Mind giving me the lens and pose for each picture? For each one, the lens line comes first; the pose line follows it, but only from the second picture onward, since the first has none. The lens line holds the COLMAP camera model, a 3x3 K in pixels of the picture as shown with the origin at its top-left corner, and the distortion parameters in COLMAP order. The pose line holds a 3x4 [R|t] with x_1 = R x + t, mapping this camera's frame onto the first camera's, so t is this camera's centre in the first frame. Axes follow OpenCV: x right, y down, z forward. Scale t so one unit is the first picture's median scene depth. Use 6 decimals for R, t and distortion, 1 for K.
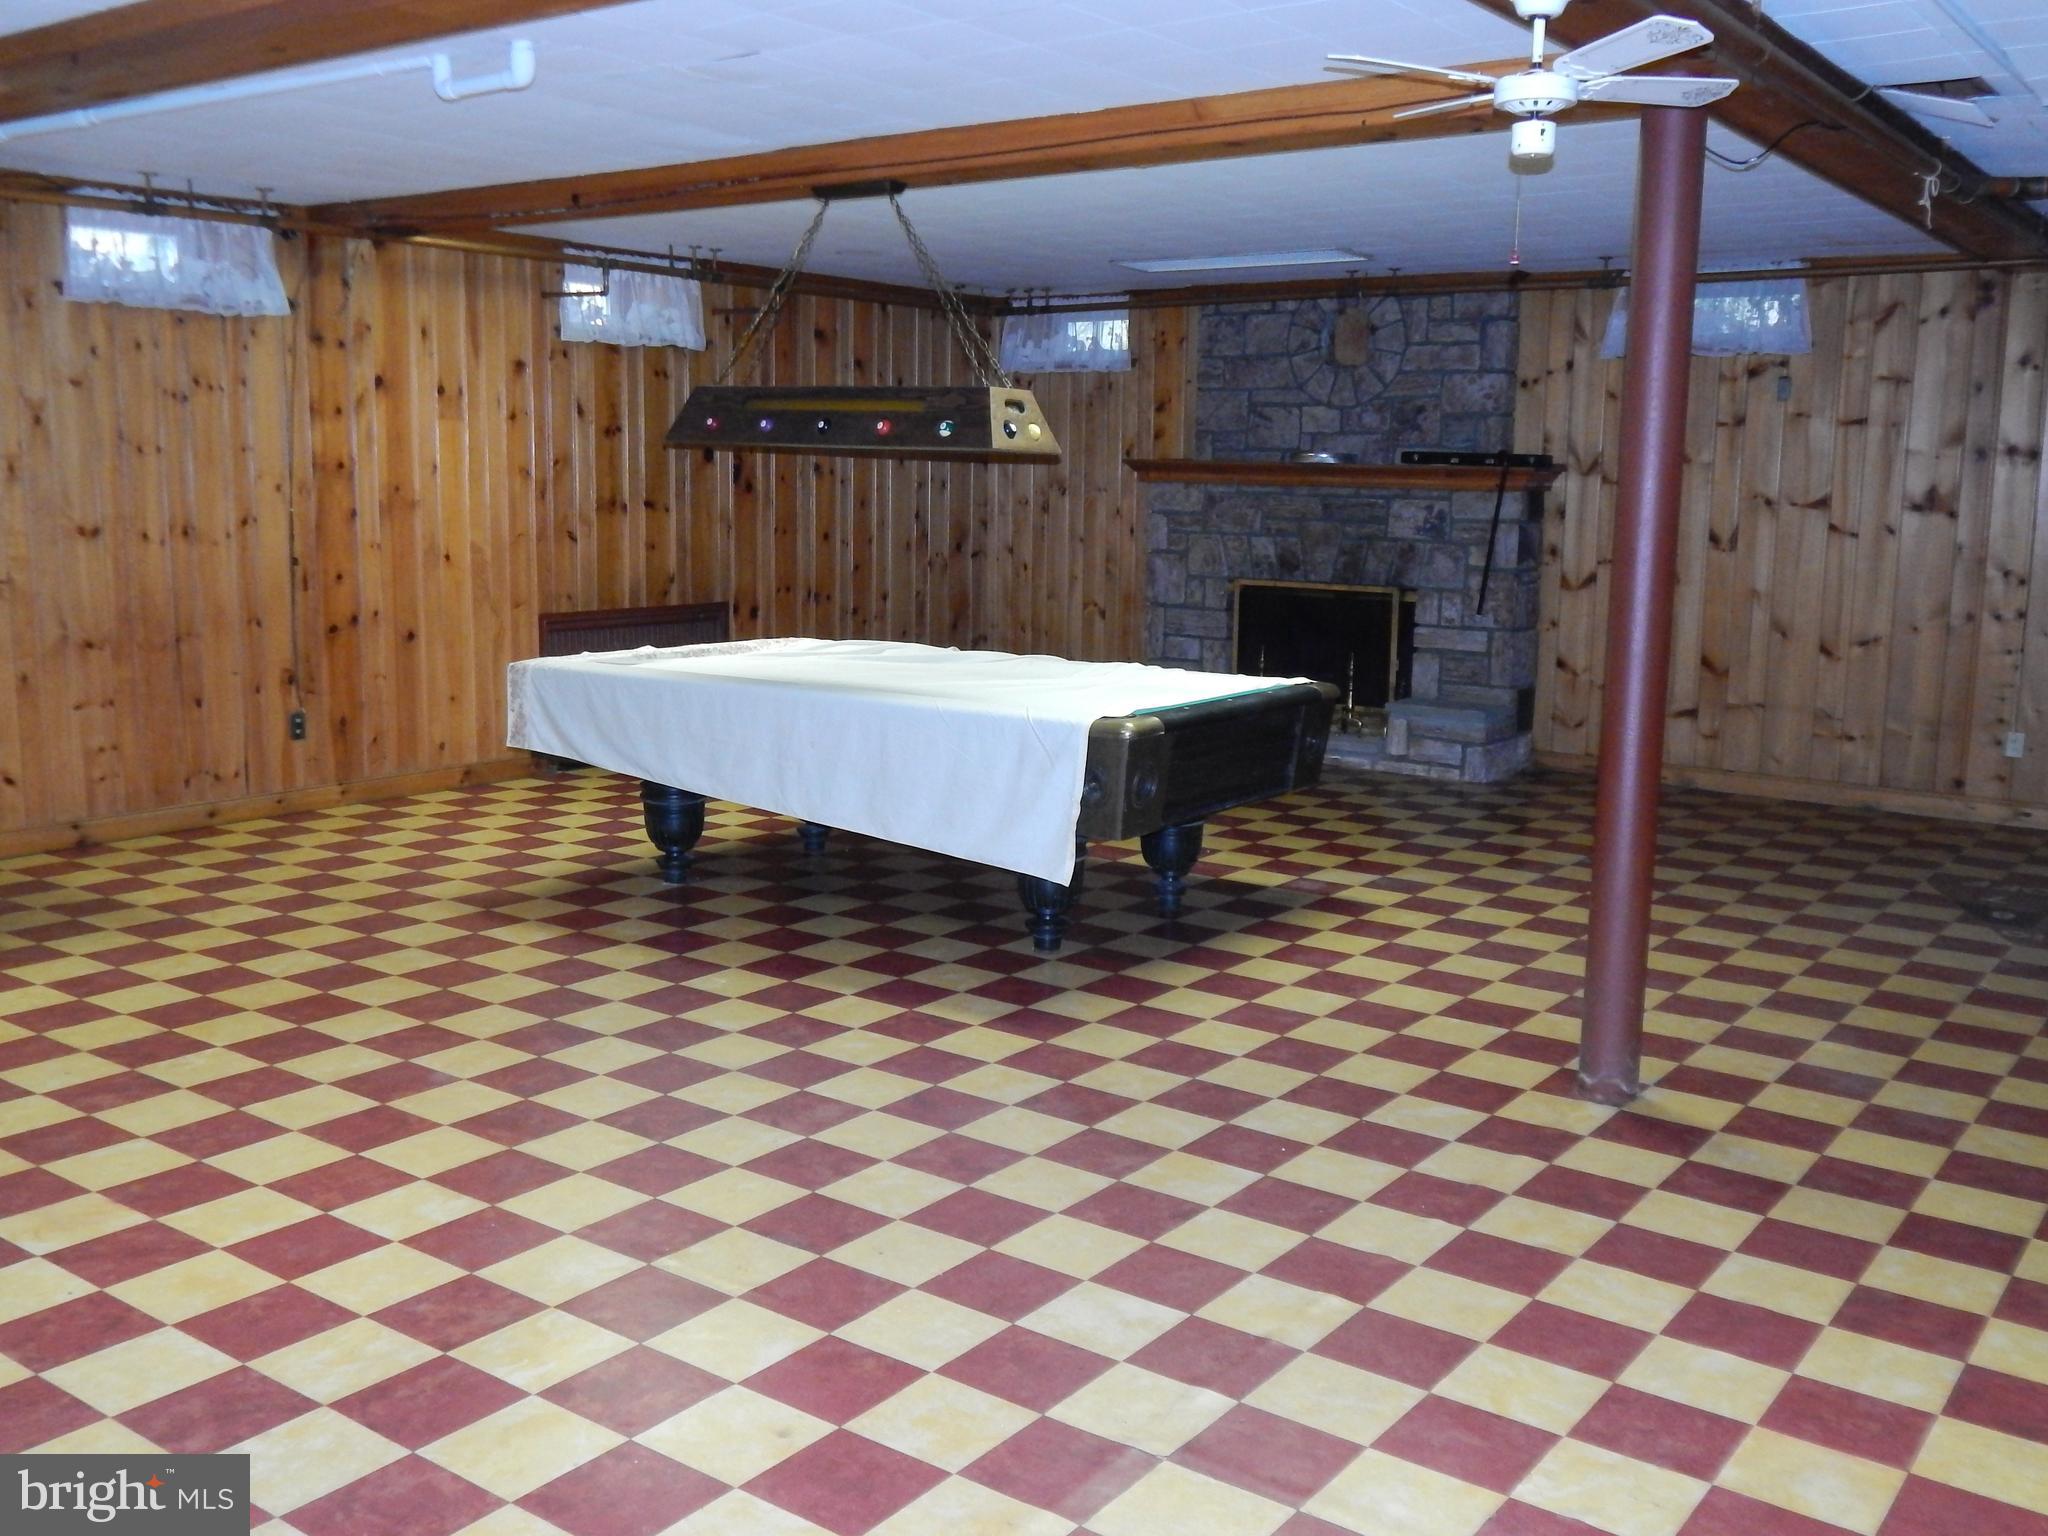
lens RADIAL K [[1969.1, 0, 1026.1], [0, 1969.1, 768.5], [0, 0, 1]] dist [0.007311, 0.000000]
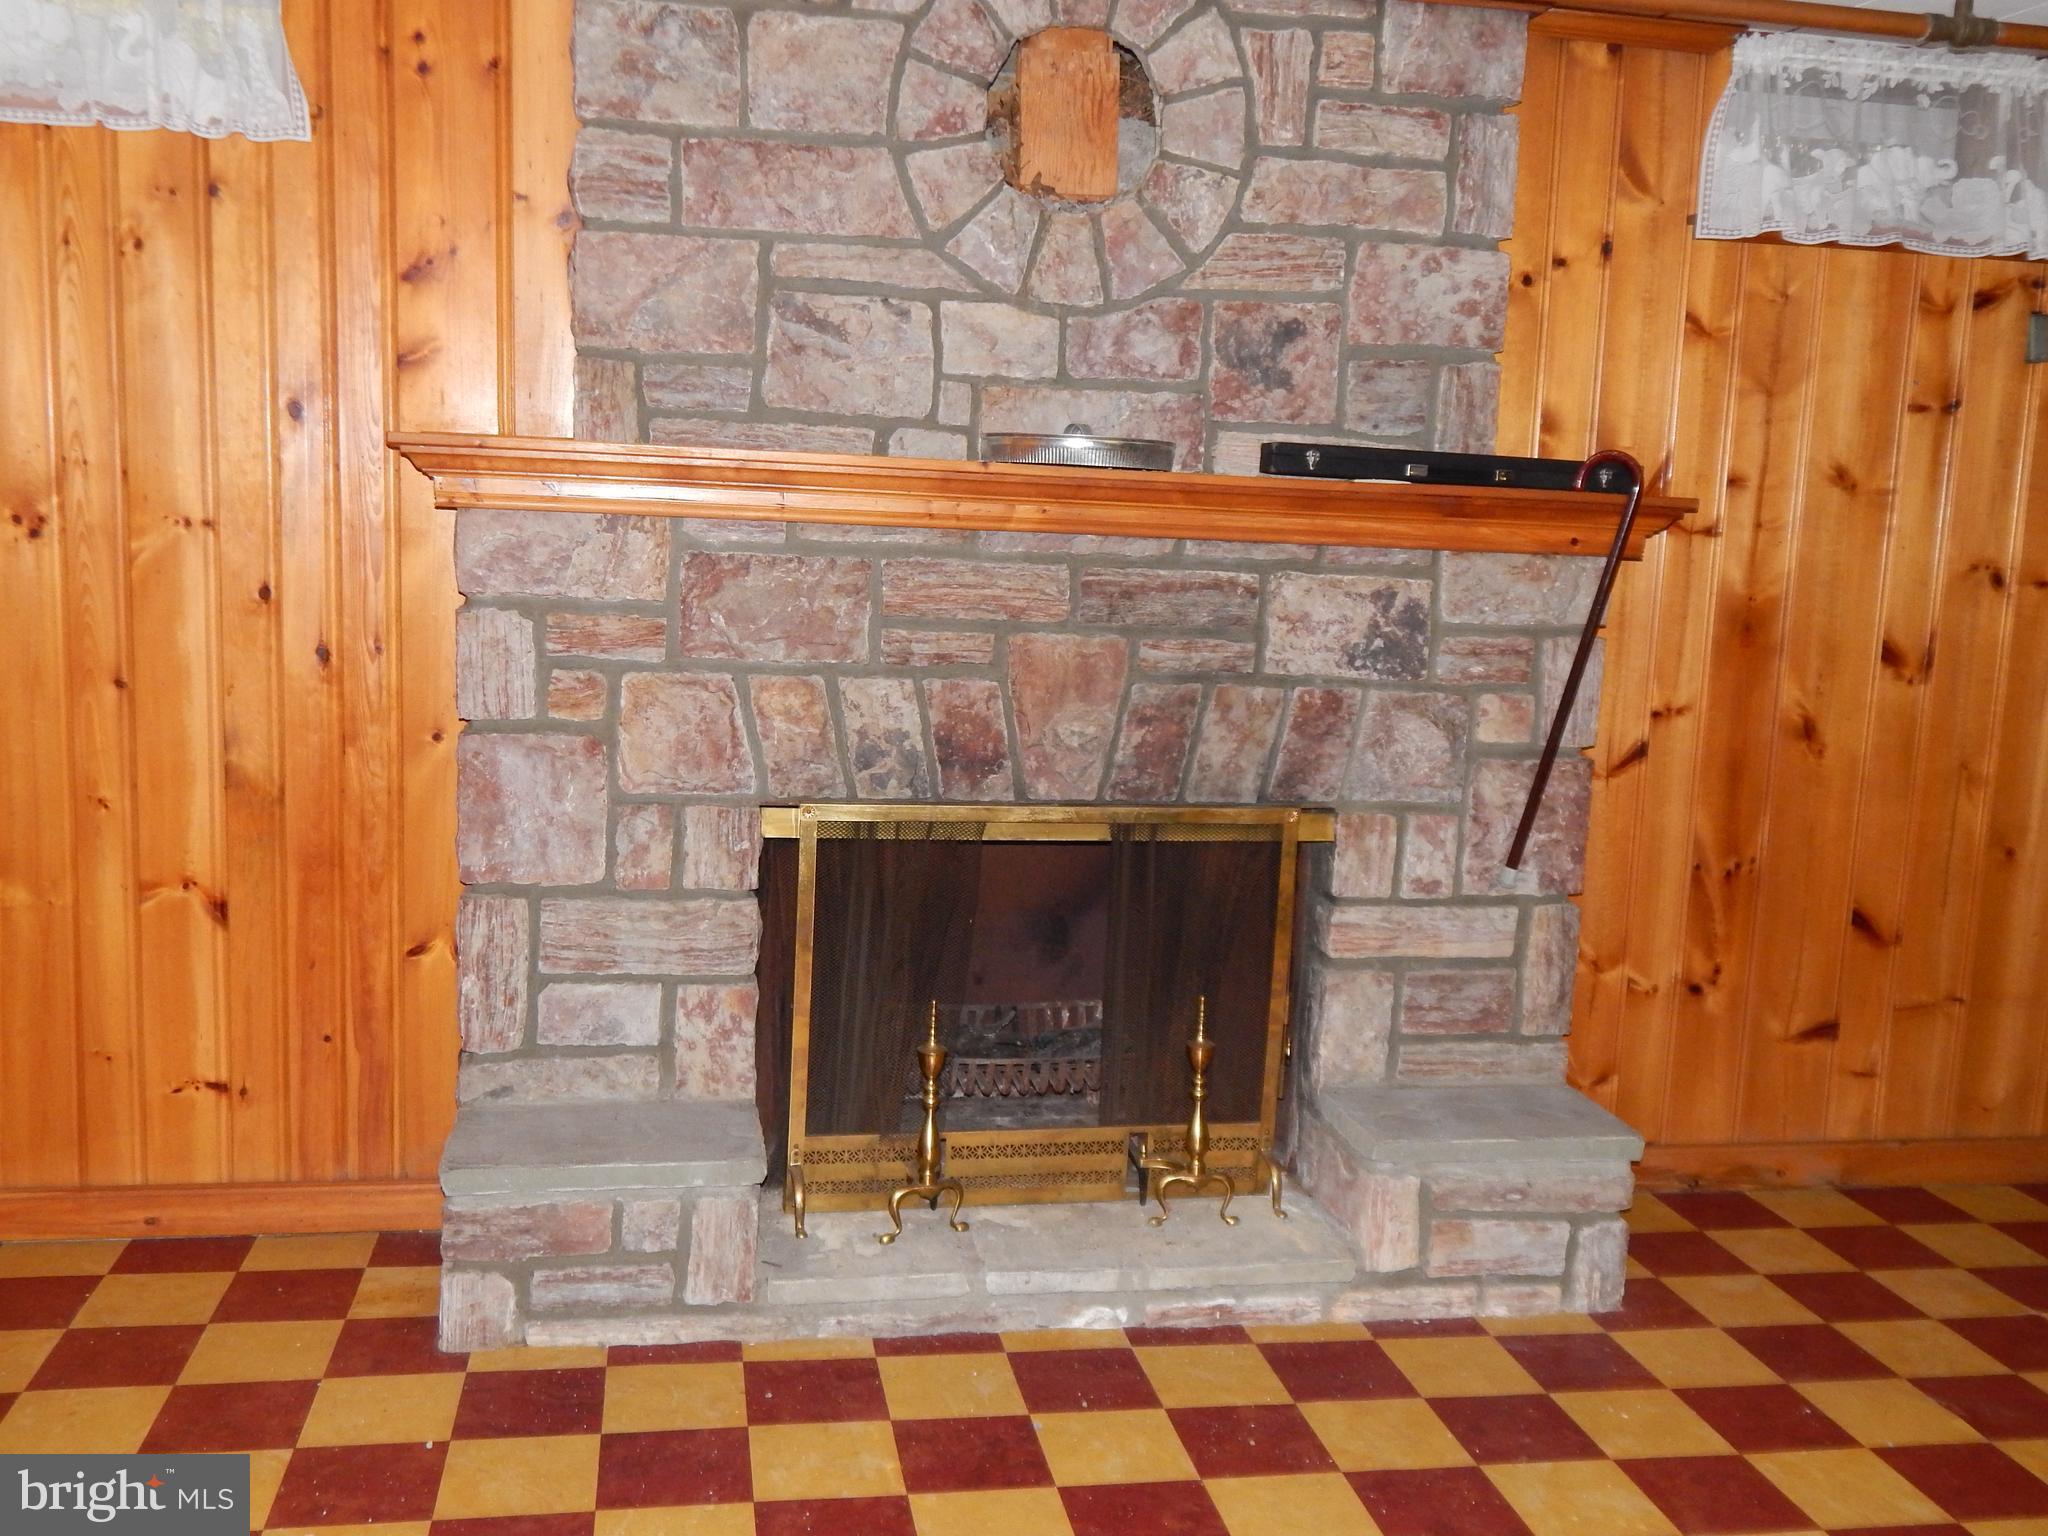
lens RADIAL K [[1969.1, 0, 1022.2], [0, 1969.1, 767.2], [0, 0, 1]] dist [0.007311, 0.000000]
pose [[0.678871, -0.090038, 0.728716, -0.116300], [0.080424, 0.995600, 0.048091, -0.121485], [-0.729840, 0.025959, 0.683125, 0.782573]]
